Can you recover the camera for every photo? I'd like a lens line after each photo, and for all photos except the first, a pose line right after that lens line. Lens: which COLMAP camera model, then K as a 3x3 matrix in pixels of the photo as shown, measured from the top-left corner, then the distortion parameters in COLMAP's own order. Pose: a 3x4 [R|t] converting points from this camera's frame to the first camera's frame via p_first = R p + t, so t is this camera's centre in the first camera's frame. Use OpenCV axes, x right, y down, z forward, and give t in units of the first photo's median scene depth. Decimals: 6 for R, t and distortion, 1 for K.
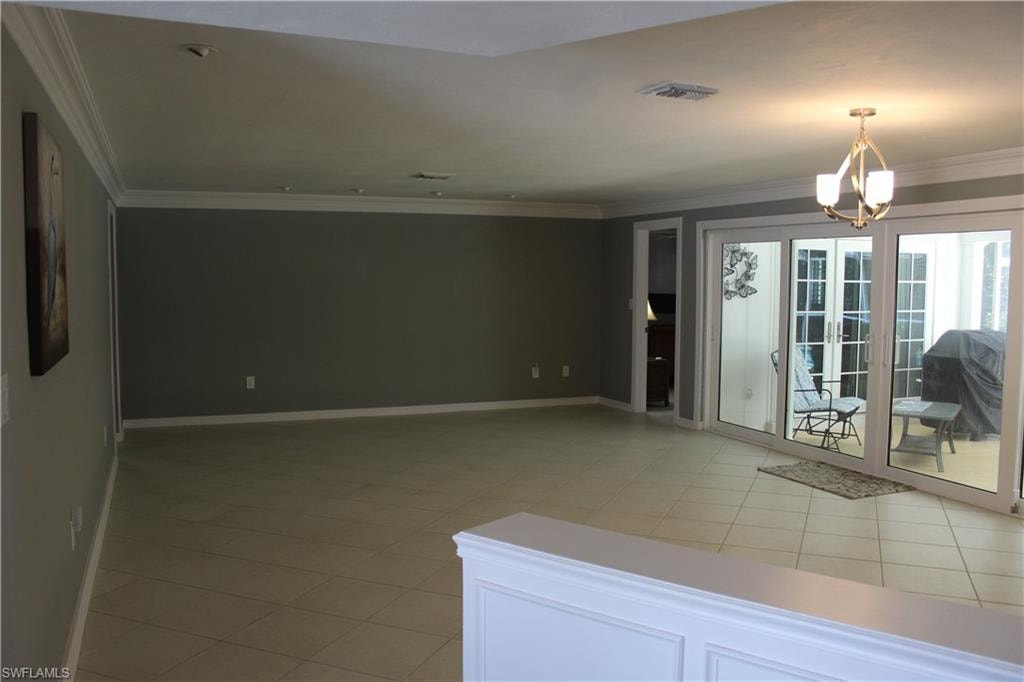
lens RADIAL K [[863.8, 0, 511.9], [0, 863.8, 347.5], [0, 0, 1]] dist [-0.130671, 0.119405]
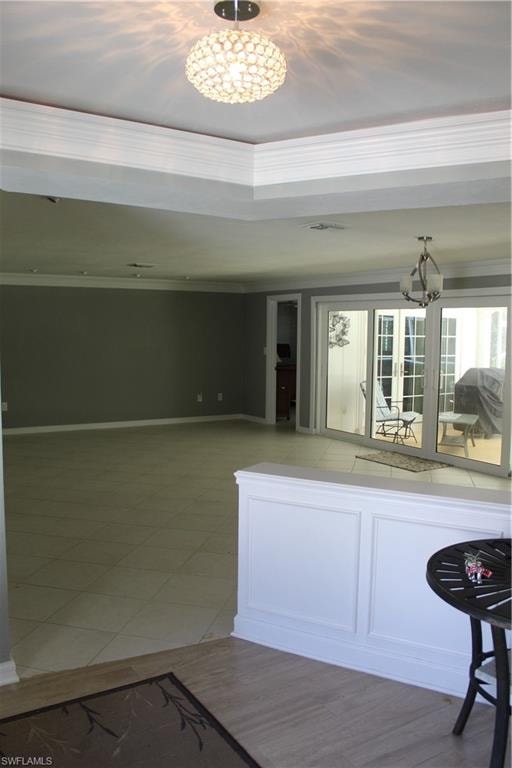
lens RADIAL K [[647.8, 0, 249.1], [0, 647.8, 384.5], [0, 0, 1]] dist [-0.130671, 0.119405]
pose [[0.988682, -0.006150, 0.149897, -0.064661], [0.005927, 0.999981, 0.001938, 0.005274], [-0.149906, -0.001027, 0.988700, -0.110338]]
